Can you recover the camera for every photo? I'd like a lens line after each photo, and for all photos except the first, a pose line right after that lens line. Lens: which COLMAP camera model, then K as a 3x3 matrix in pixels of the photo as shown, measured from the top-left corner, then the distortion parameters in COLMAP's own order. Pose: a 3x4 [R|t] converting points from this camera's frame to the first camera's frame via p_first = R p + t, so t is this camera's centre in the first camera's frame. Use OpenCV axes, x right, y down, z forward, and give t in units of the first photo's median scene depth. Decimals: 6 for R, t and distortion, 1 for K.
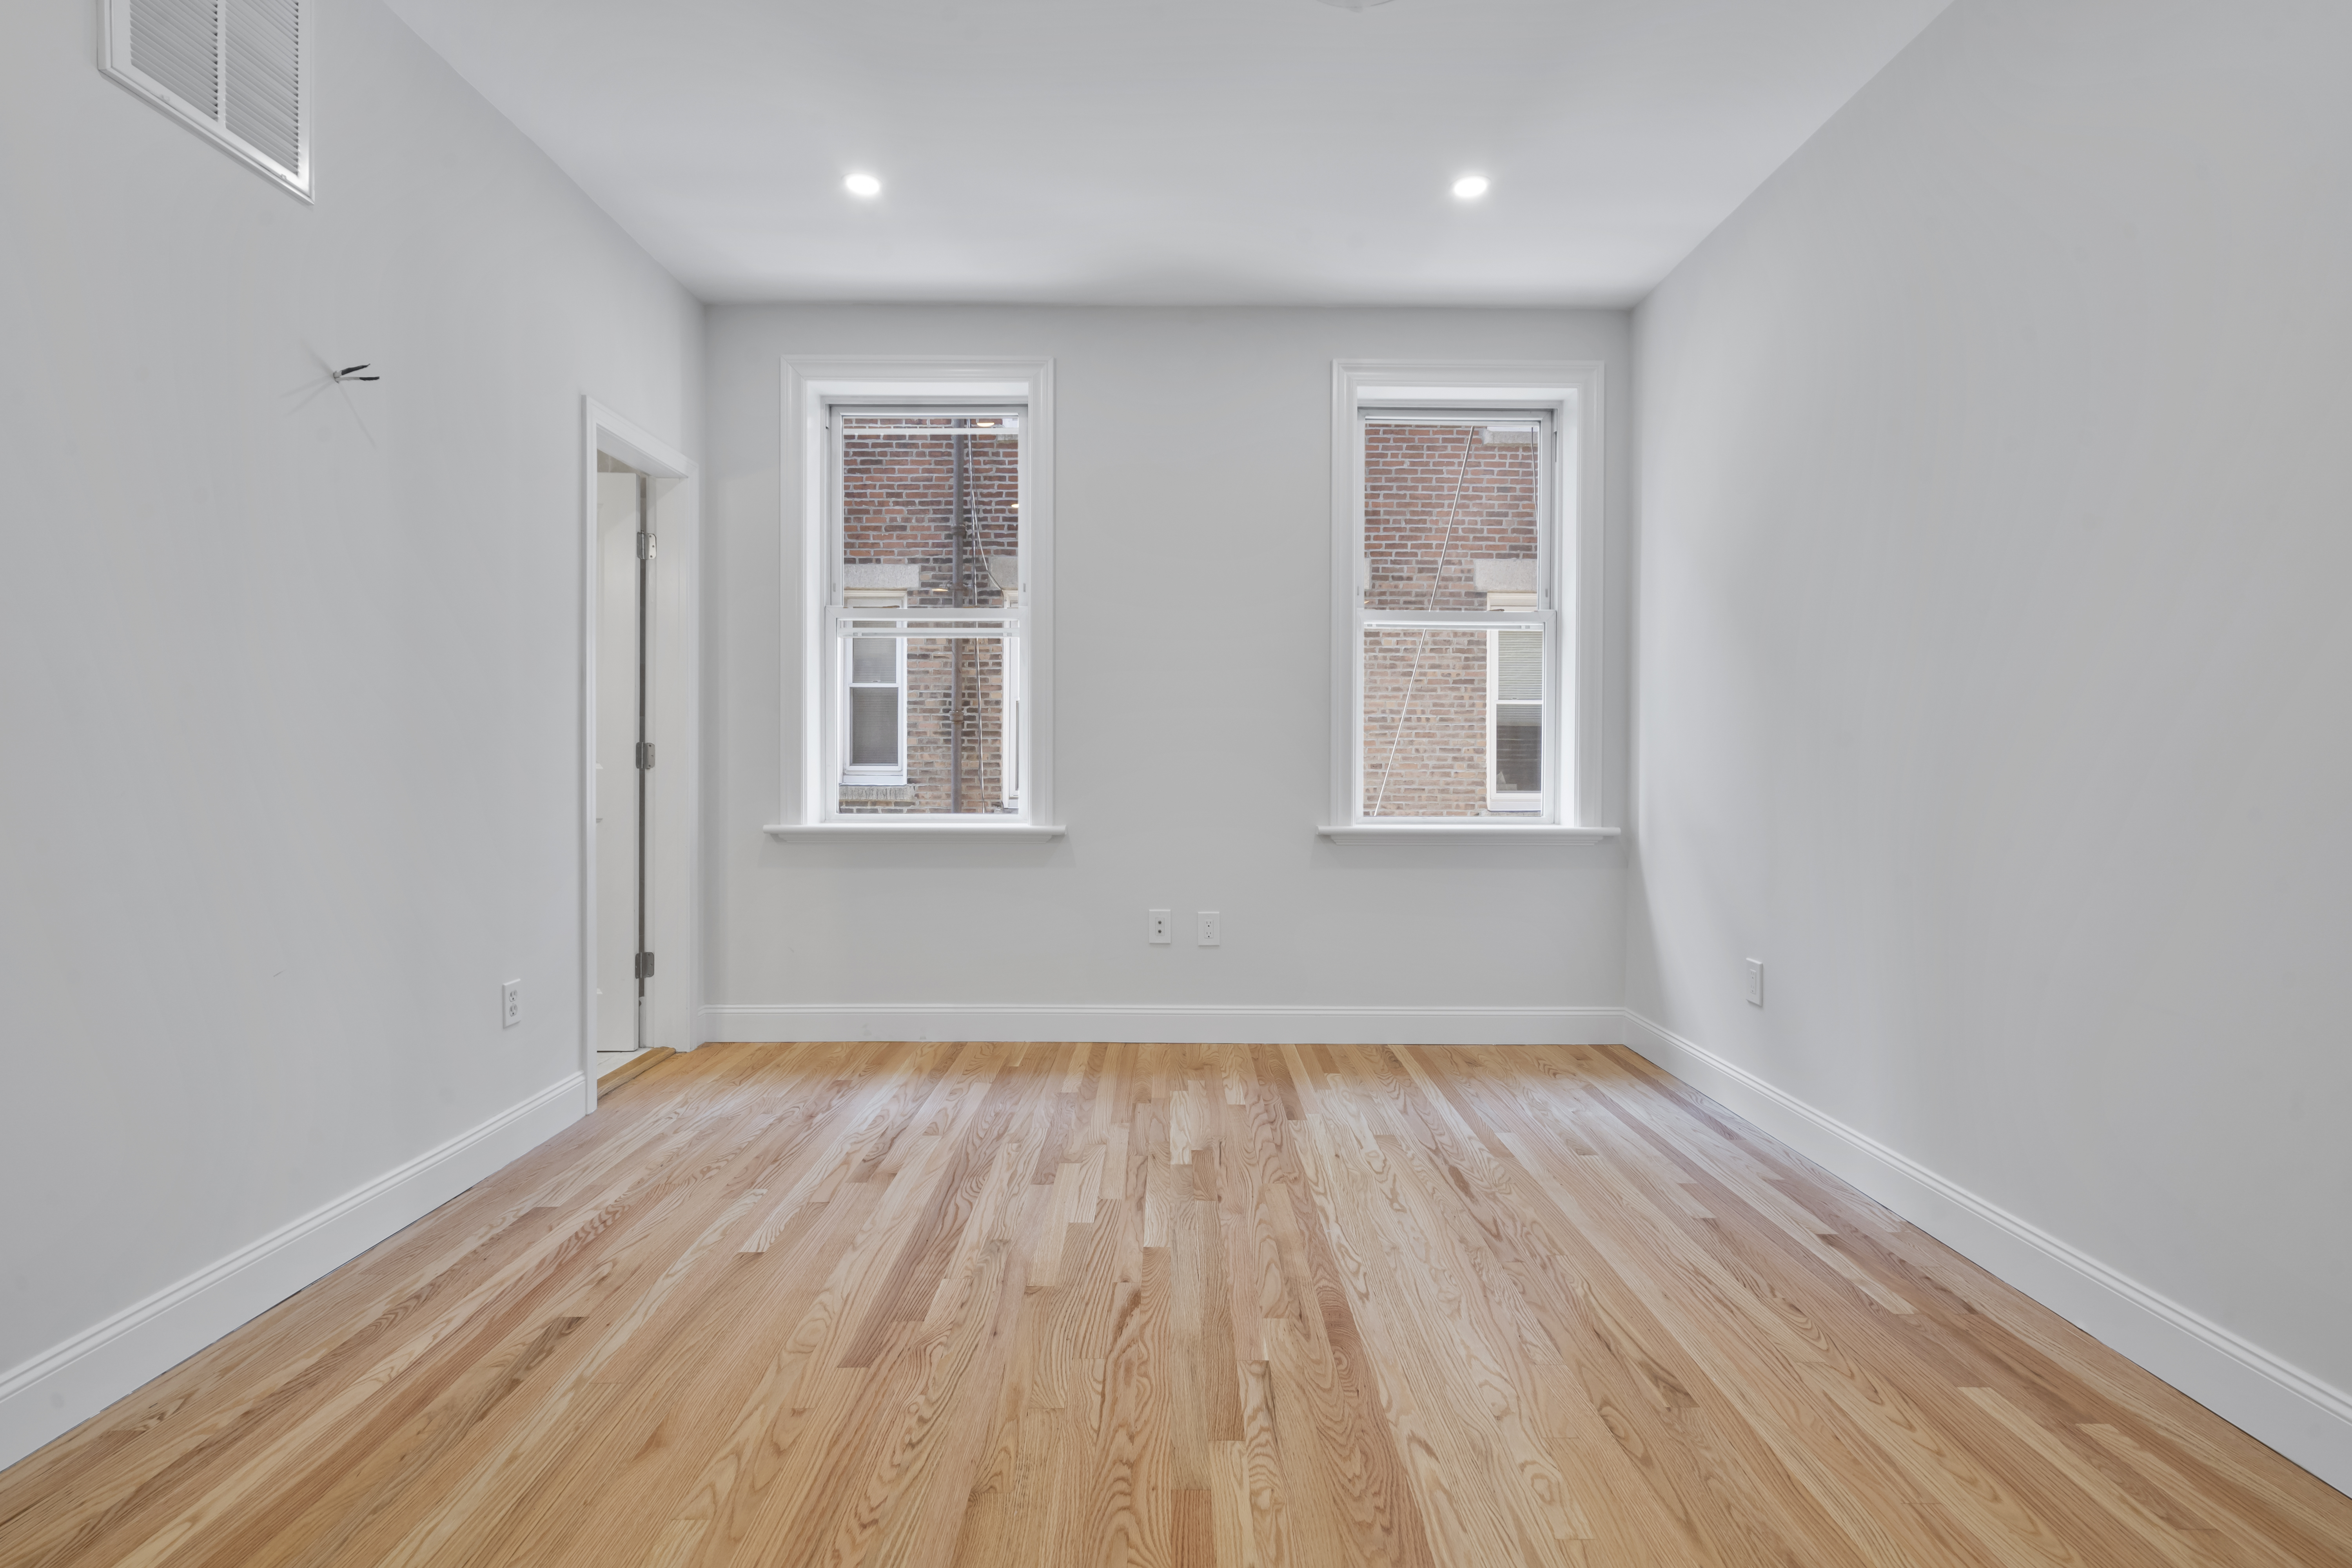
lens RADIAL K [[1073.1, 0, 1174.7], [0, 1073.1, 774.8], [0, 0, 1]] dist [0.002313, 0.000480]
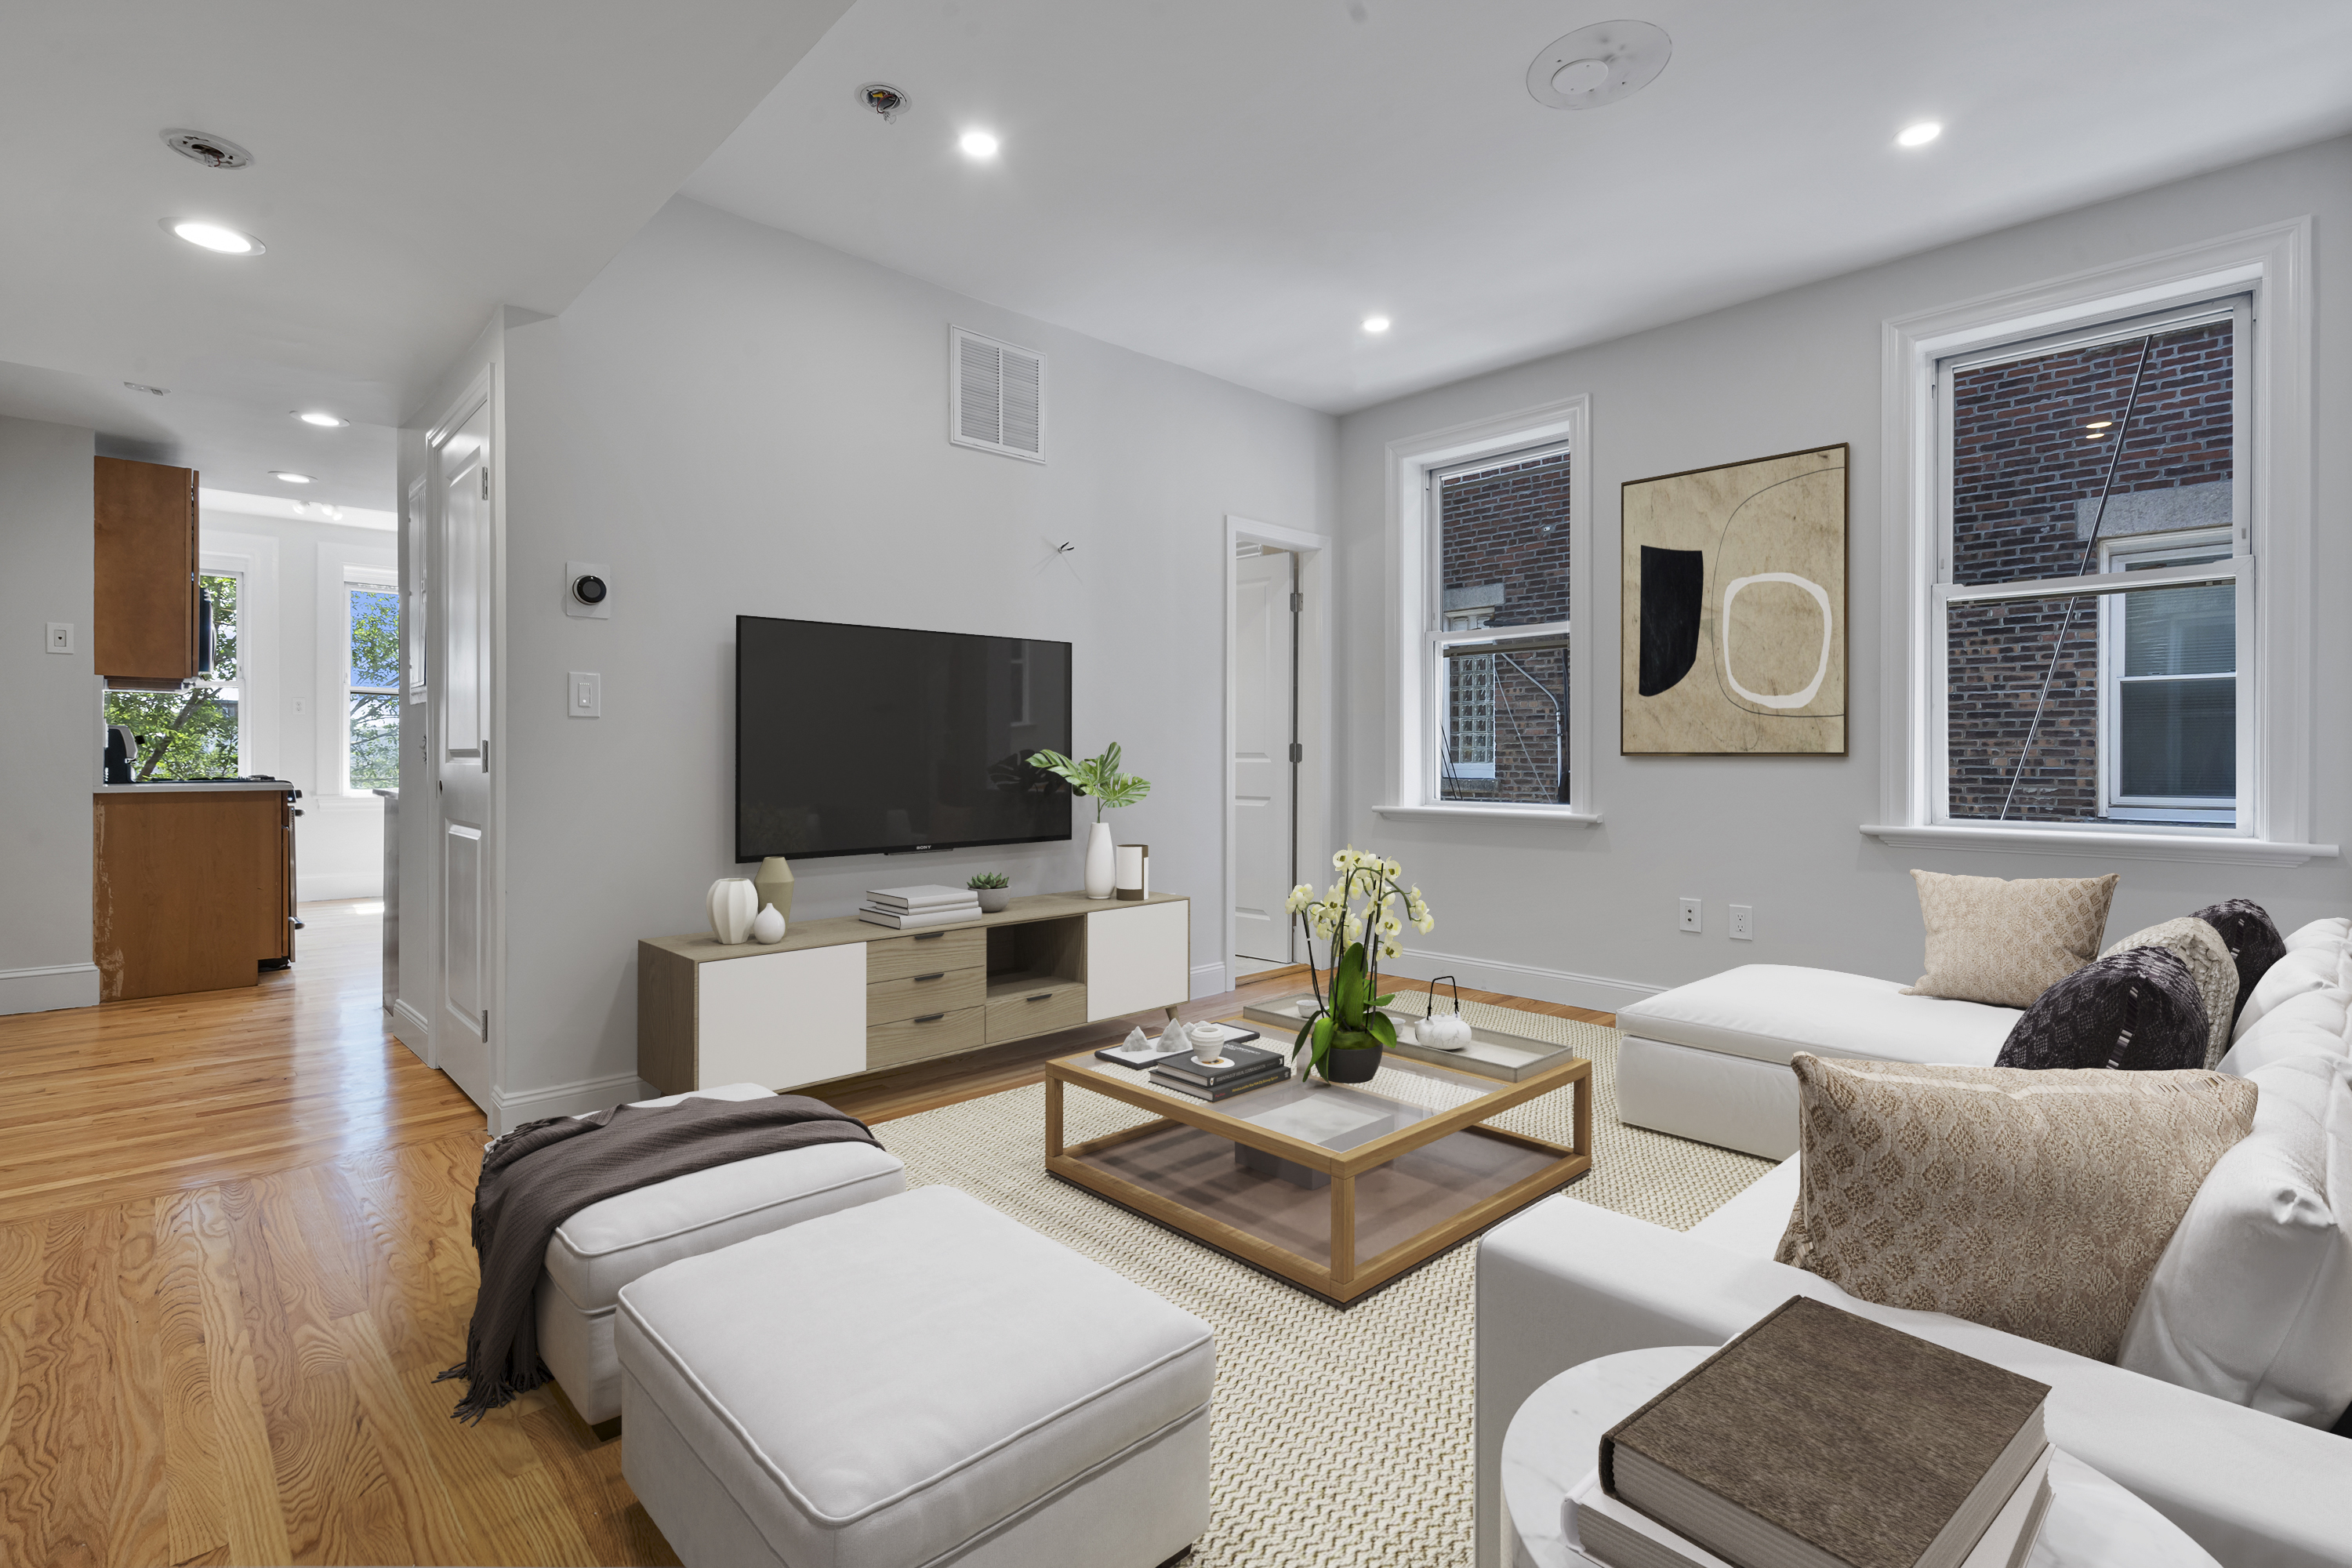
lens RADIAL K [[1073.1, 0, 1165.3], [0, 1073.1, 768.9], [0, 0, 1]] dist [0.002313, 0.000480]
pose [[0.688761, 0.006115, -0.724963, 0.392777], [-0.007711, 0.999970, 0.001109, 0.002775], [0.724948, 0.004826, 0.688787, -0.083260]]
